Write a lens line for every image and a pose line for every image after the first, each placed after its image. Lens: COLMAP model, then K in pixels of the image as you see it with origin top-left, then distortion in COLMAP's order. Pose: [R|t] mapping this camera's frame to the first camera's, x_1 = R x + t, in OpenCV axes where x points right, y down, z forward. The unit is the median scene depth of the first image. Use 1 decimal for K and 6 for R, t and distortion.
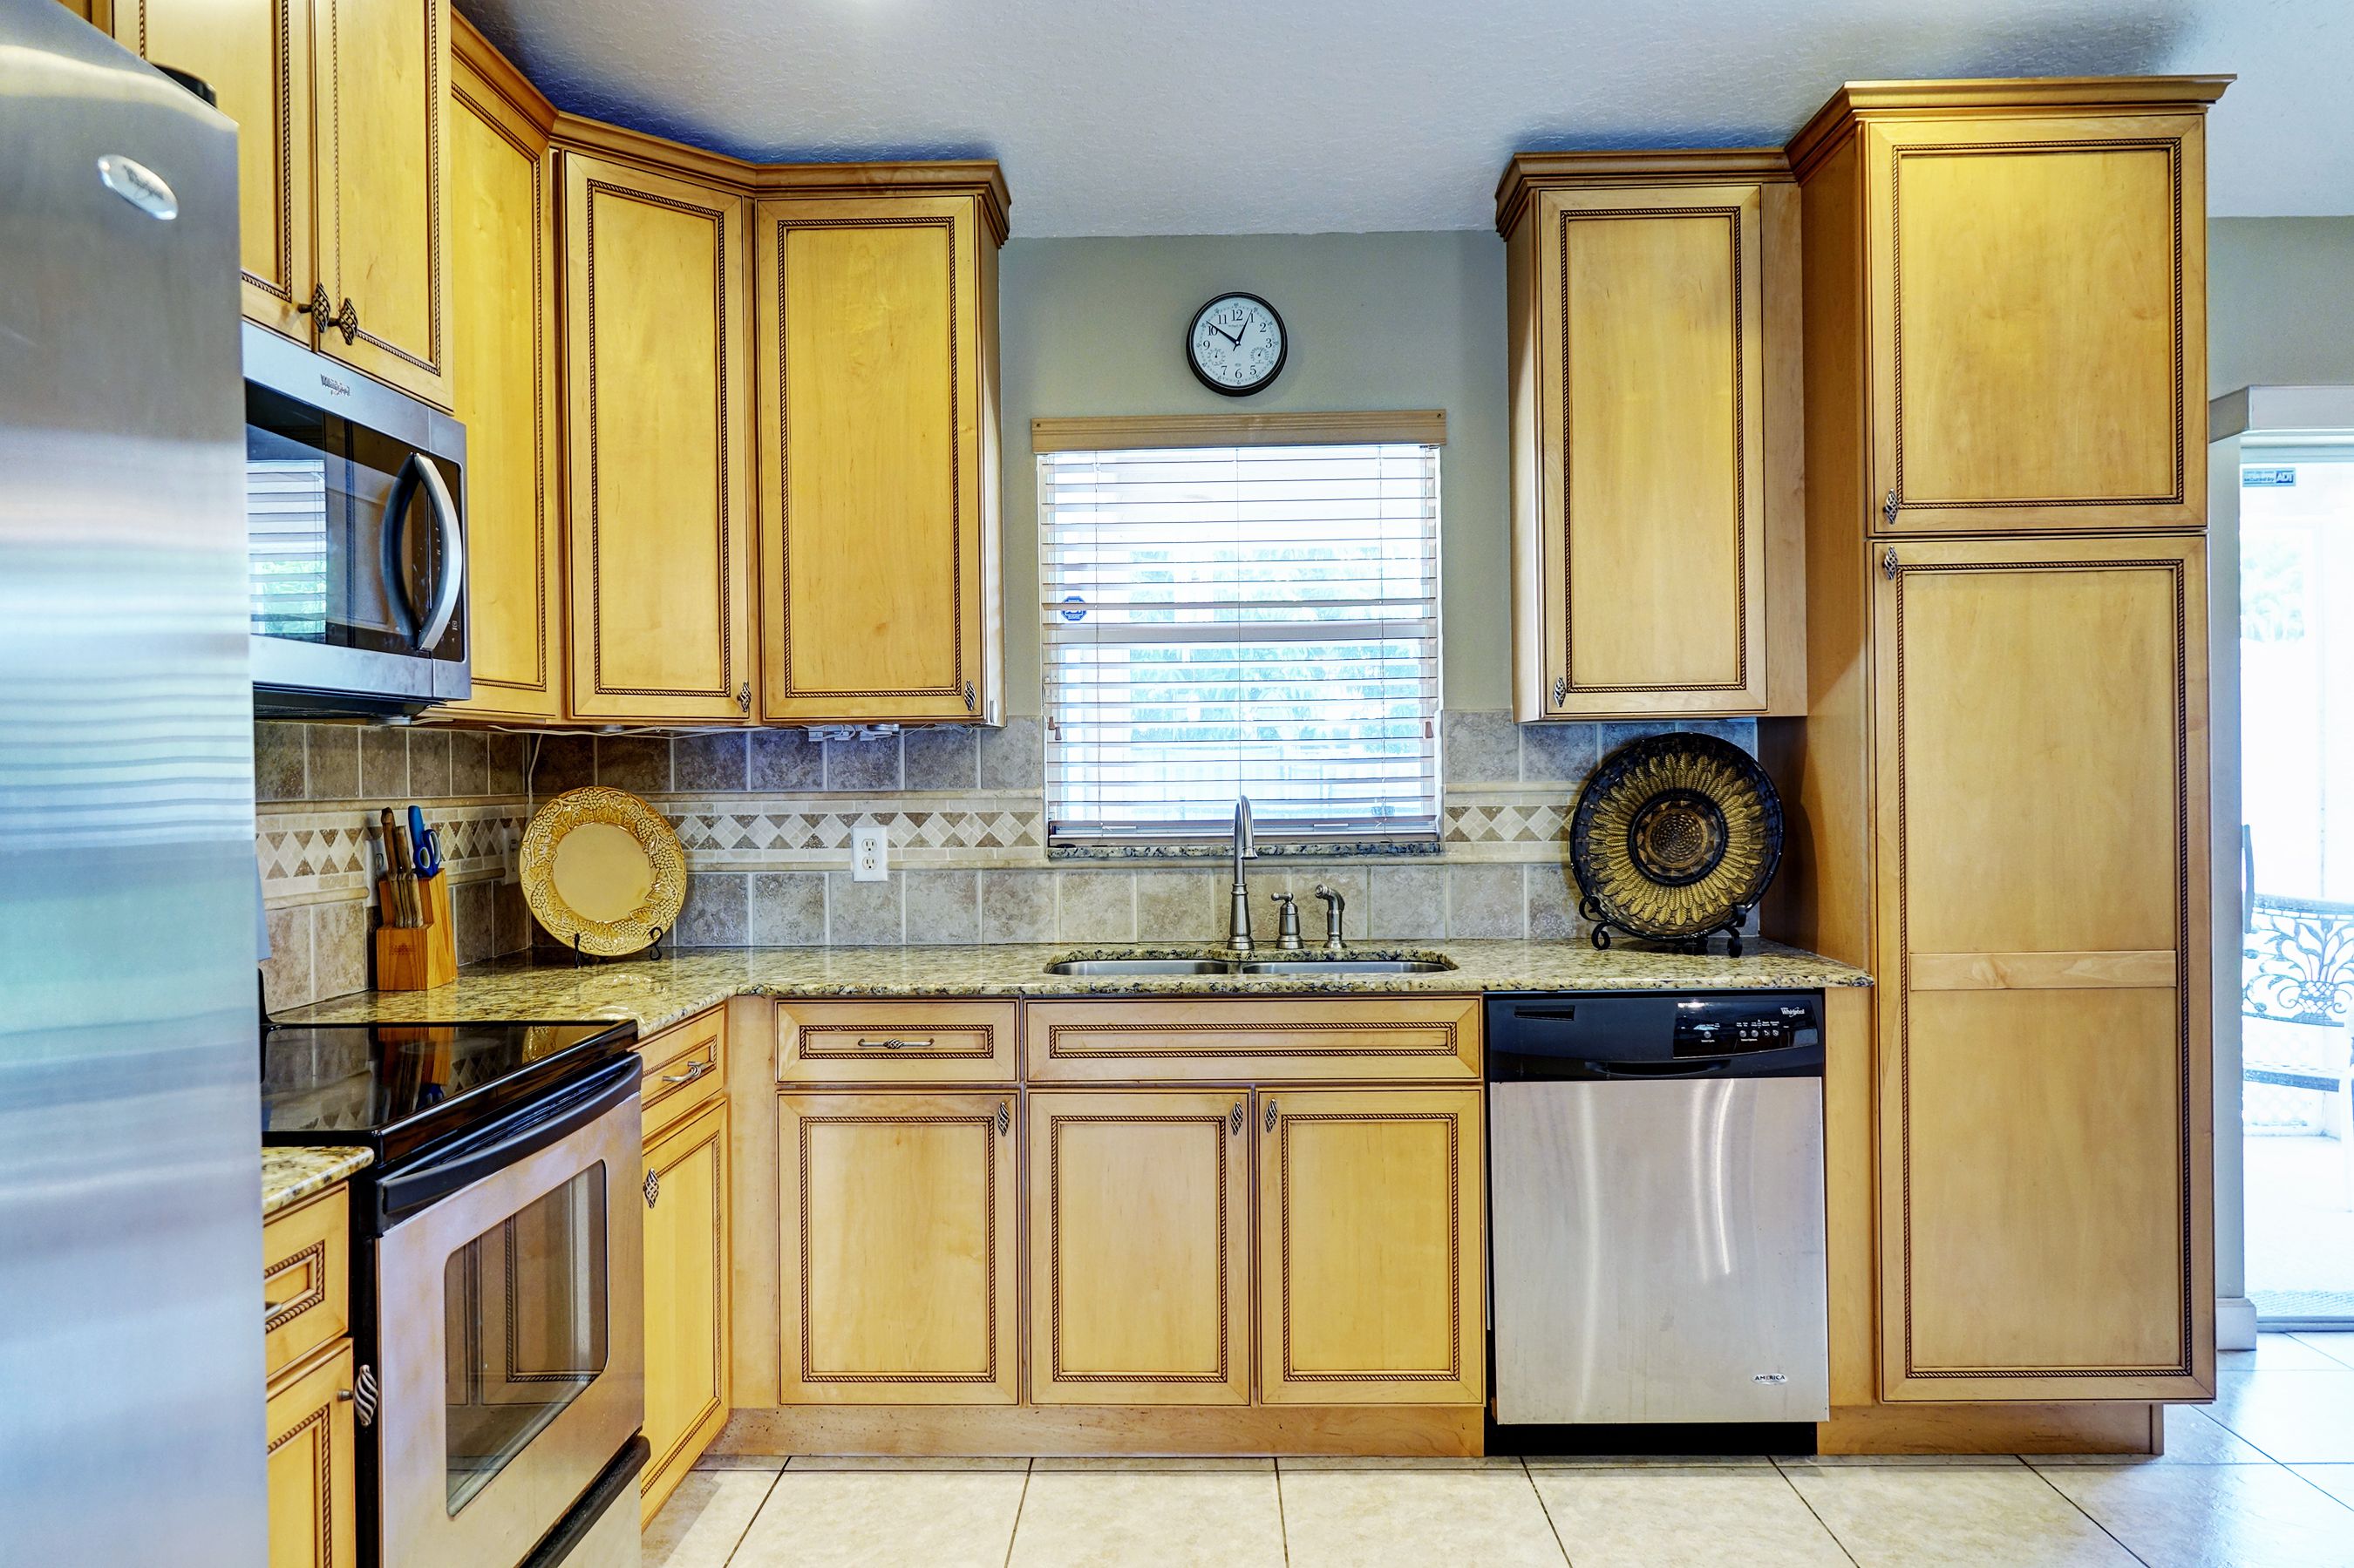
lens RADIAL K [[1636.0, 0, 1174.6], [0, 1636.0, 780.7], [0, 0, 1]] dist [-0.001659, 0.009201]
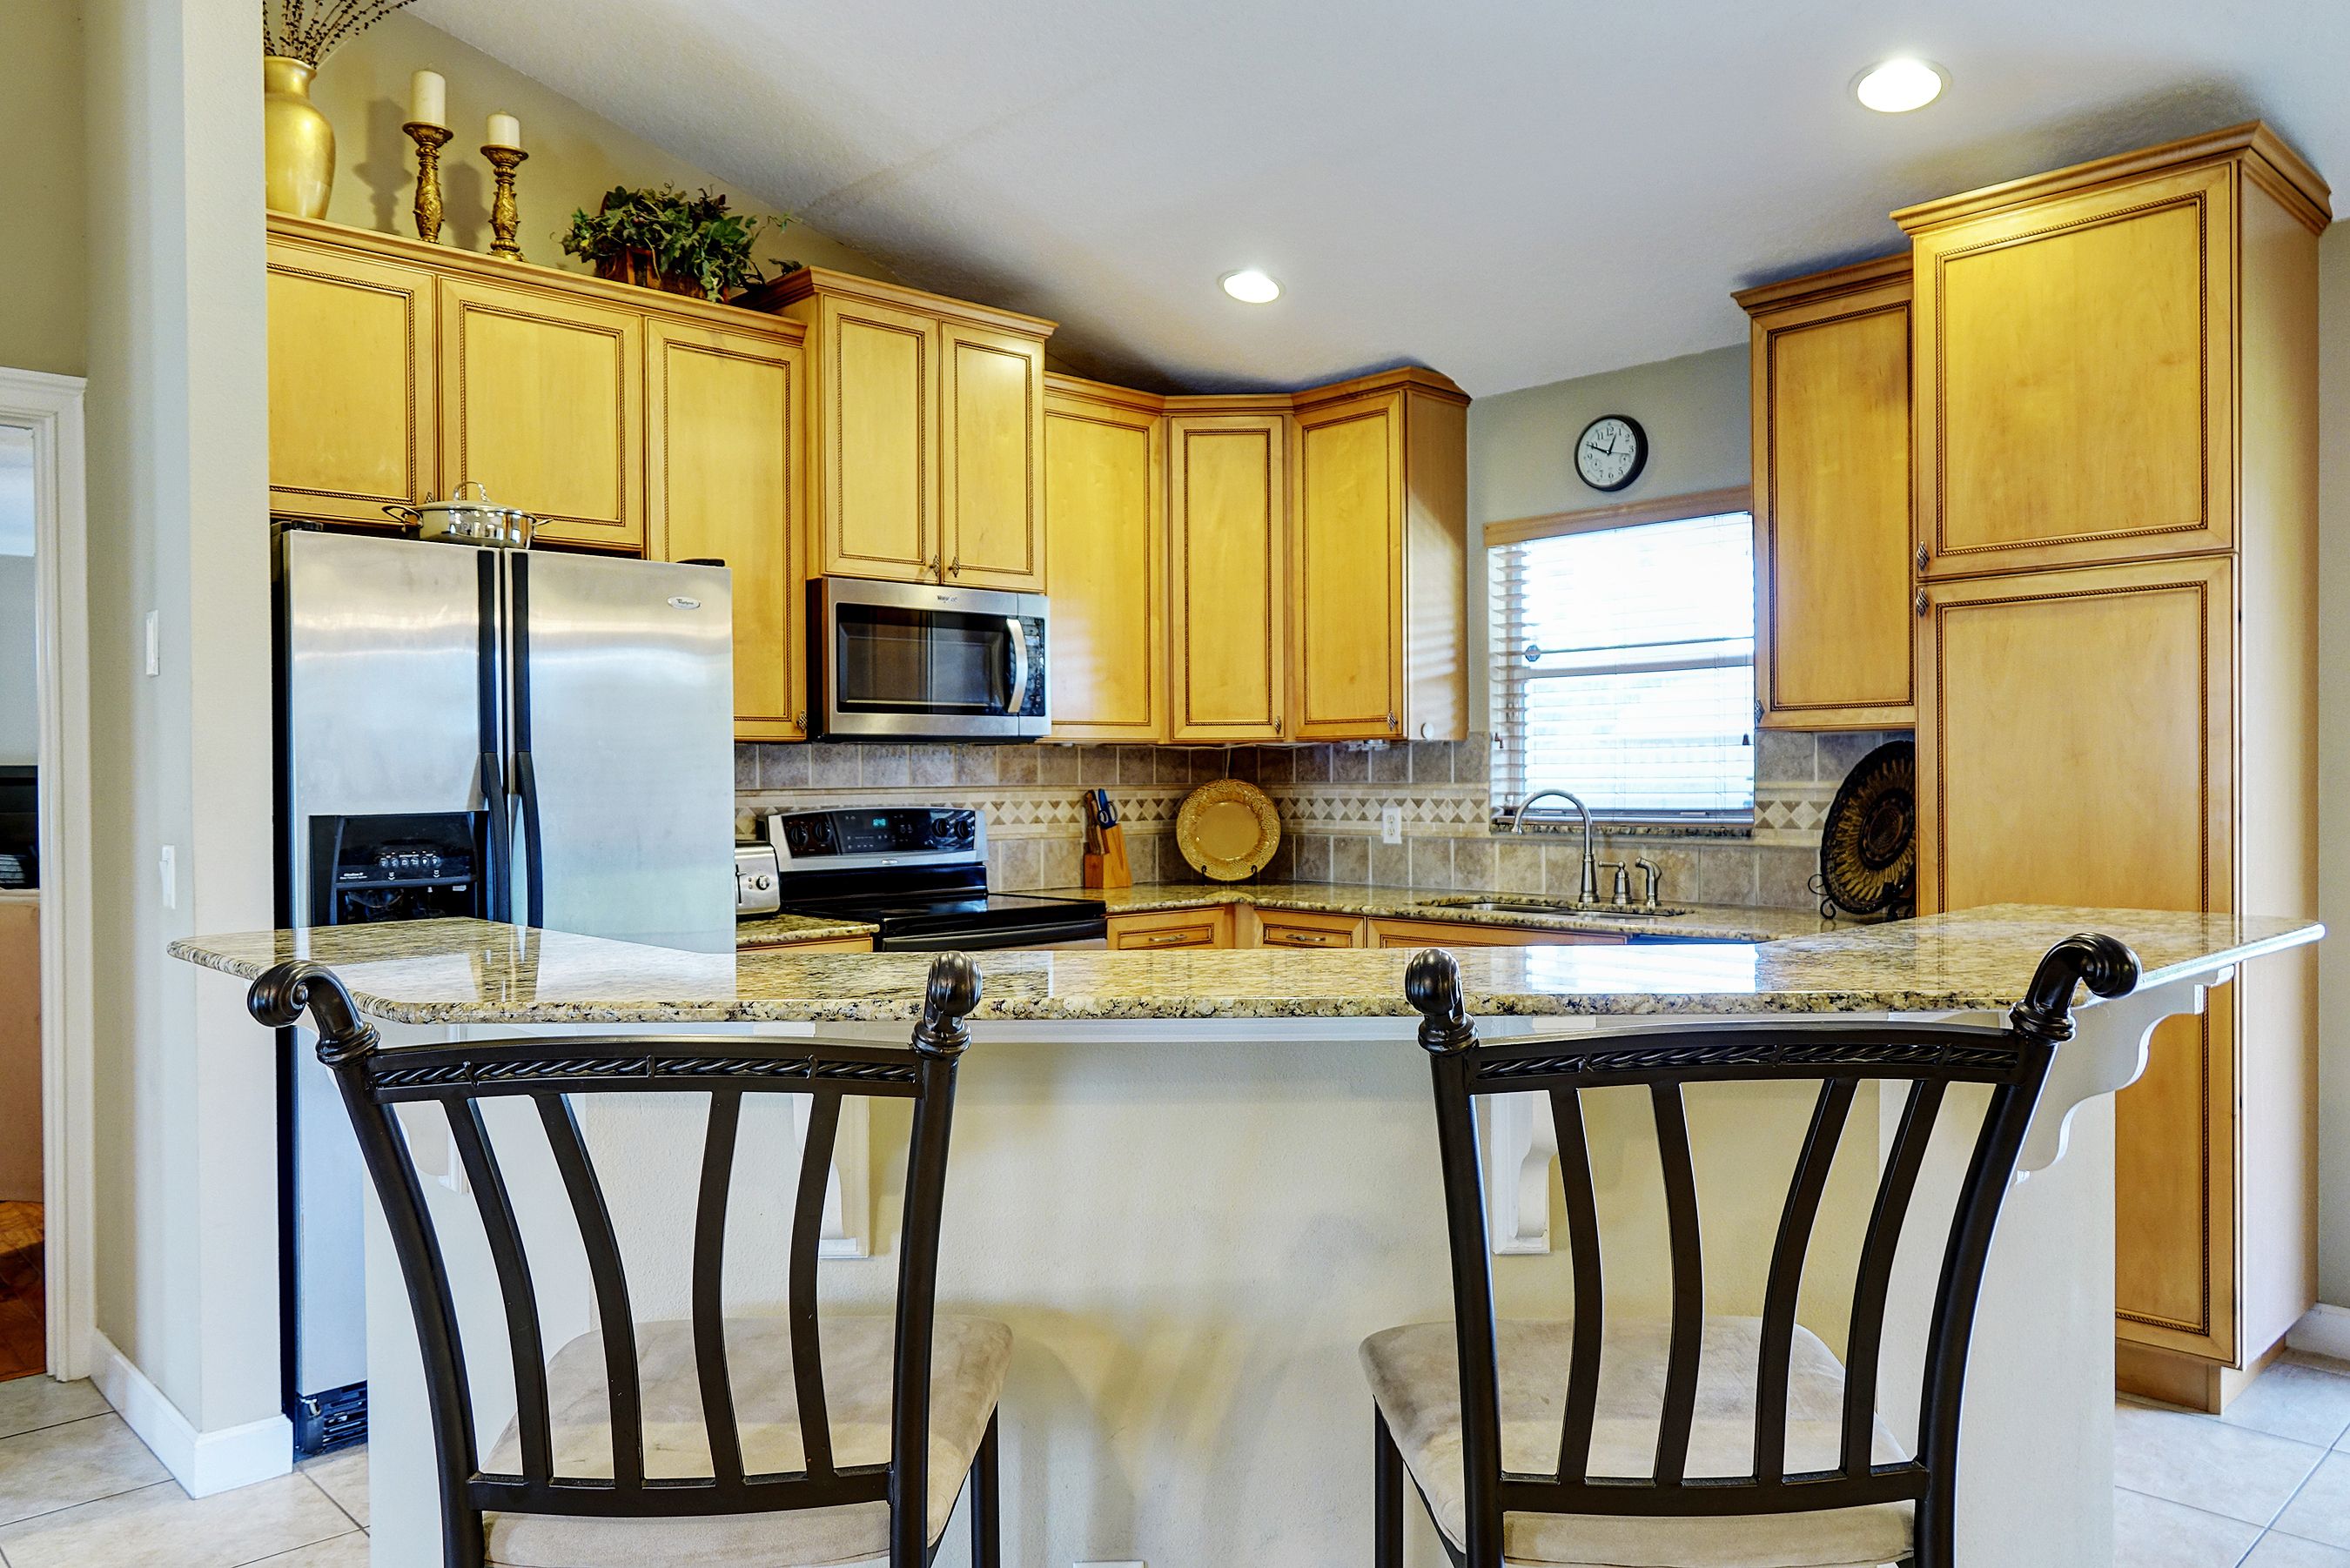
lens RADIAL K [[1633.3, 0, 1173.4], [0, 1633.3, 779.0], [0, 0, 1]] dist [-0.001659, 0.009201]
pose [[0.706746, 0.008031, -0.707422, 0.822474], [-0.004749, 0.999967, 0.006607, -0.007833], [0.707452, -0.001309, 0.706760, -0.224127]]
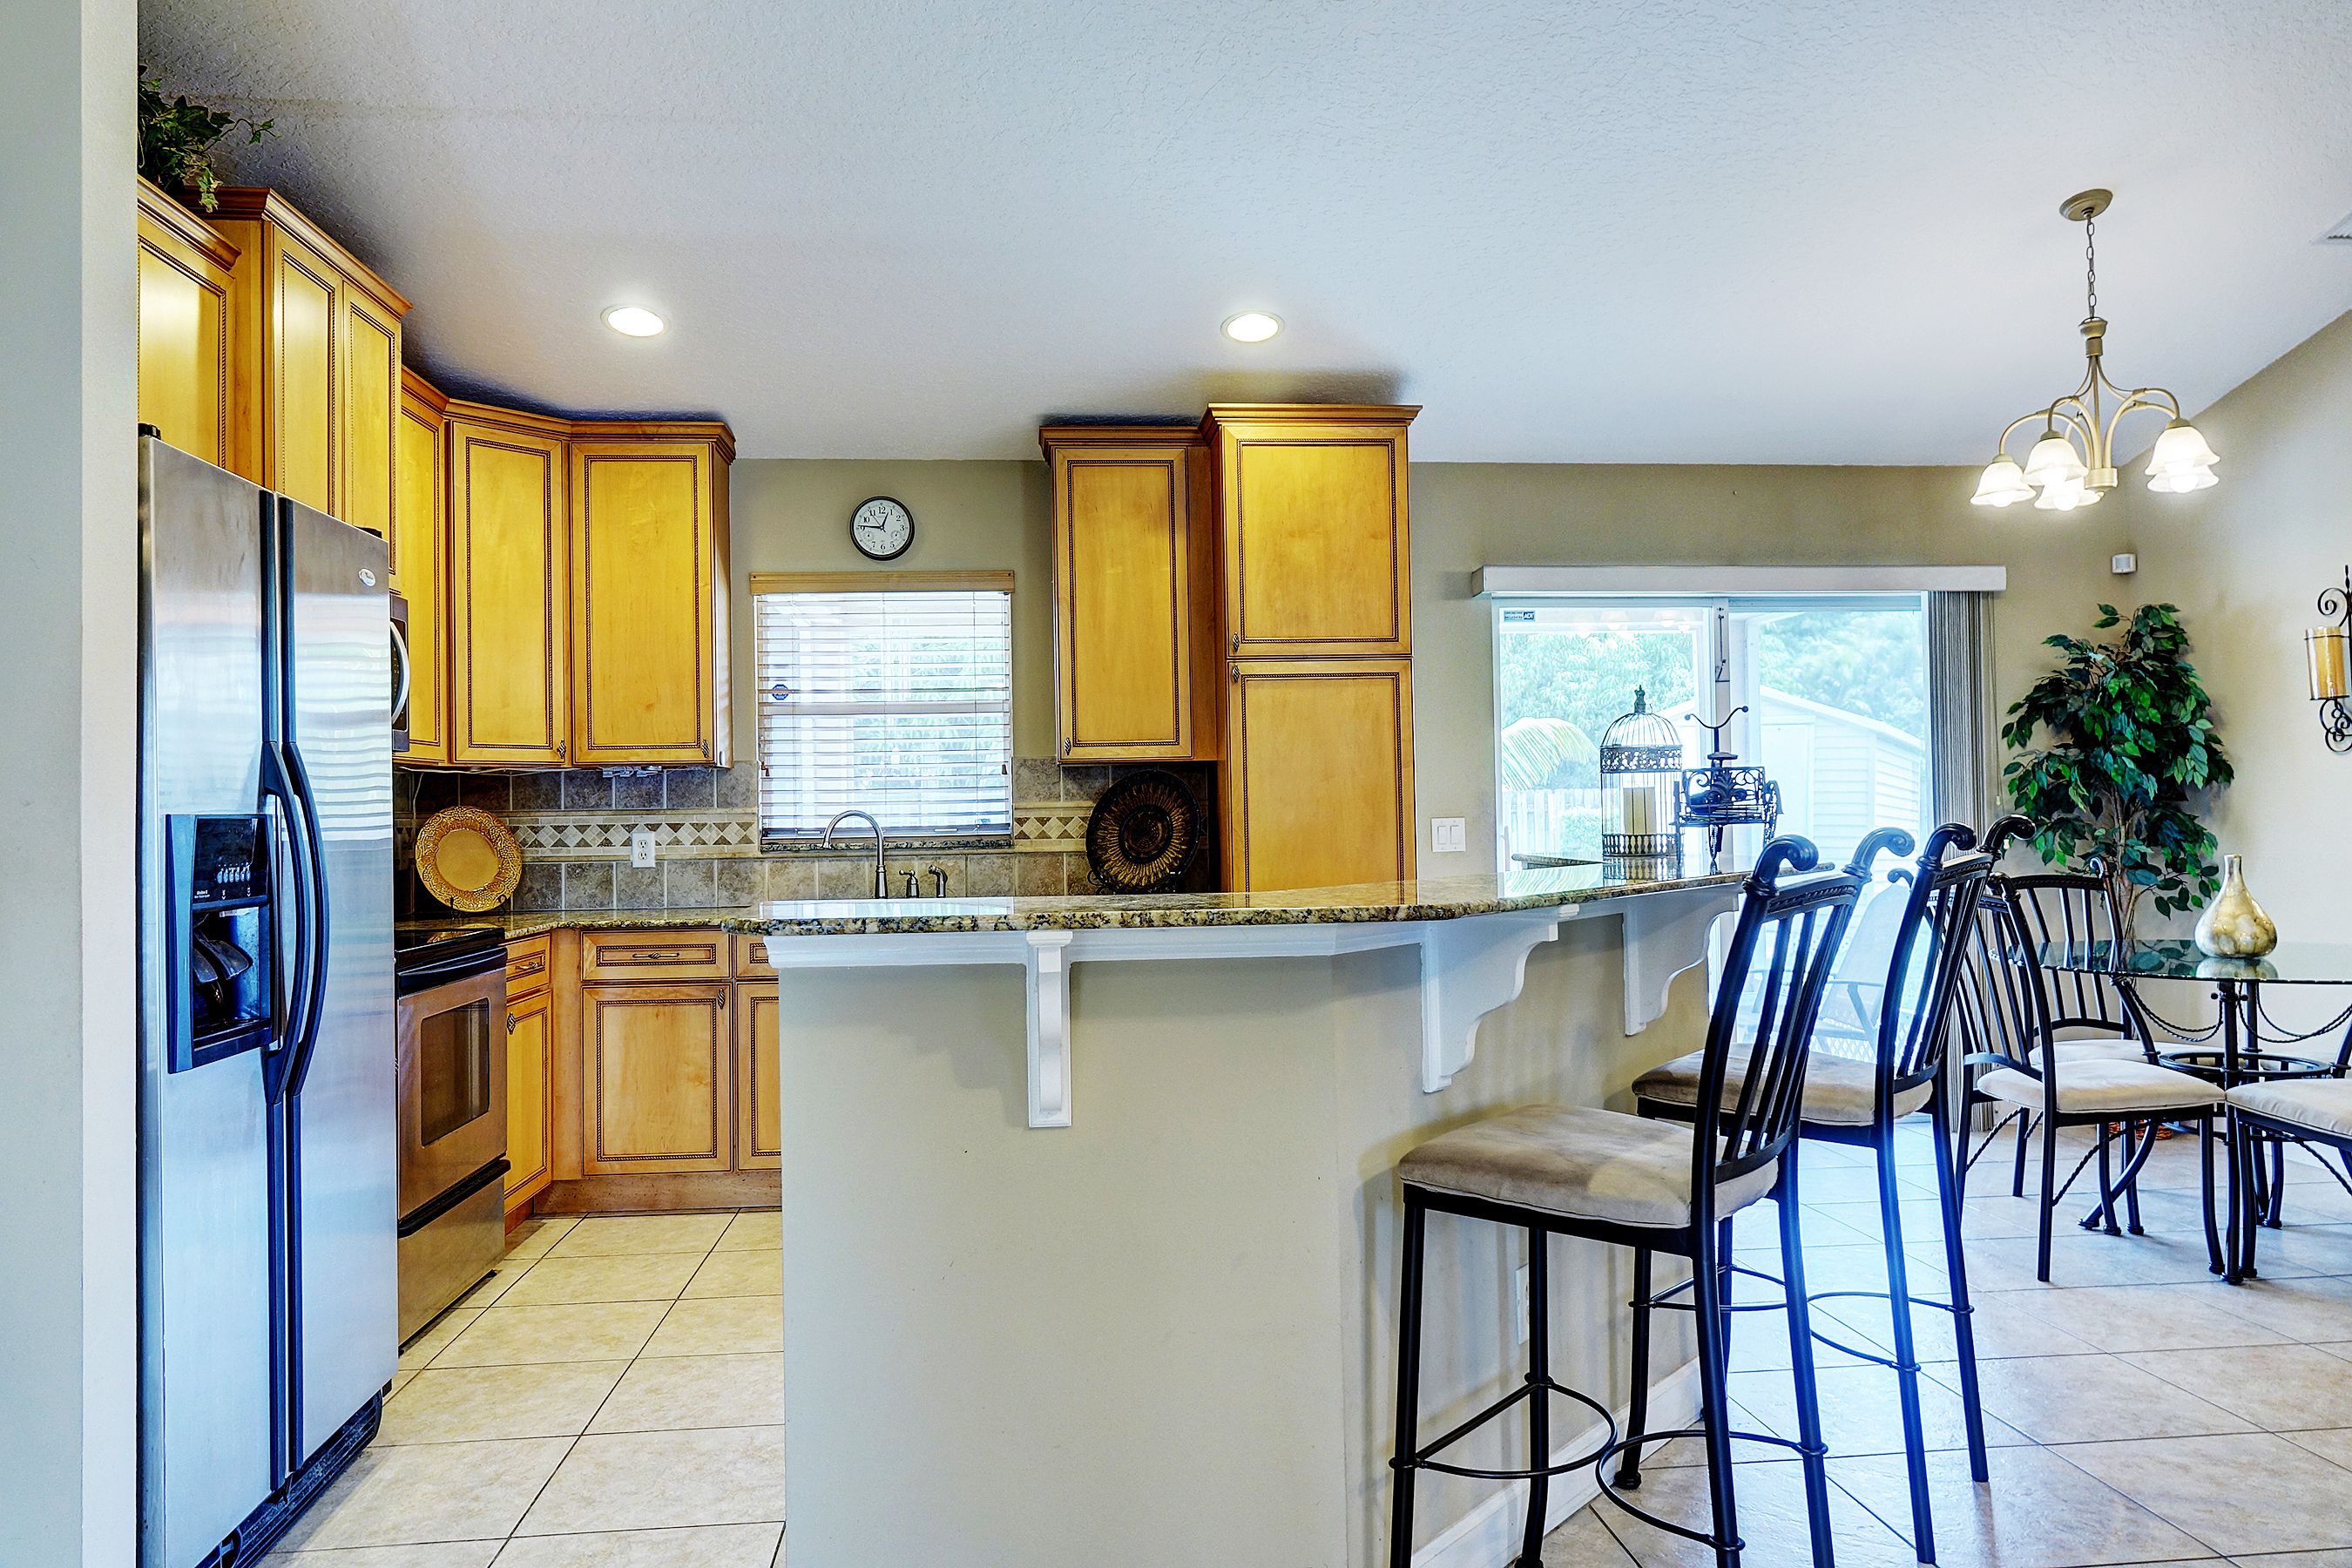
lens RADIAL K [[1634.9, 0, 1179.0], [0, 1634.9, 777.3], [0, 0, 1]] dist [-0.001659, 0.009201]
pose [[0.992878, -0.002275, 0.119113, 0.150987], [0.006017, 0.999499, -0.031066, 0.030442], [-0.118983, 0.031562, 0.992395, -0.679604]]
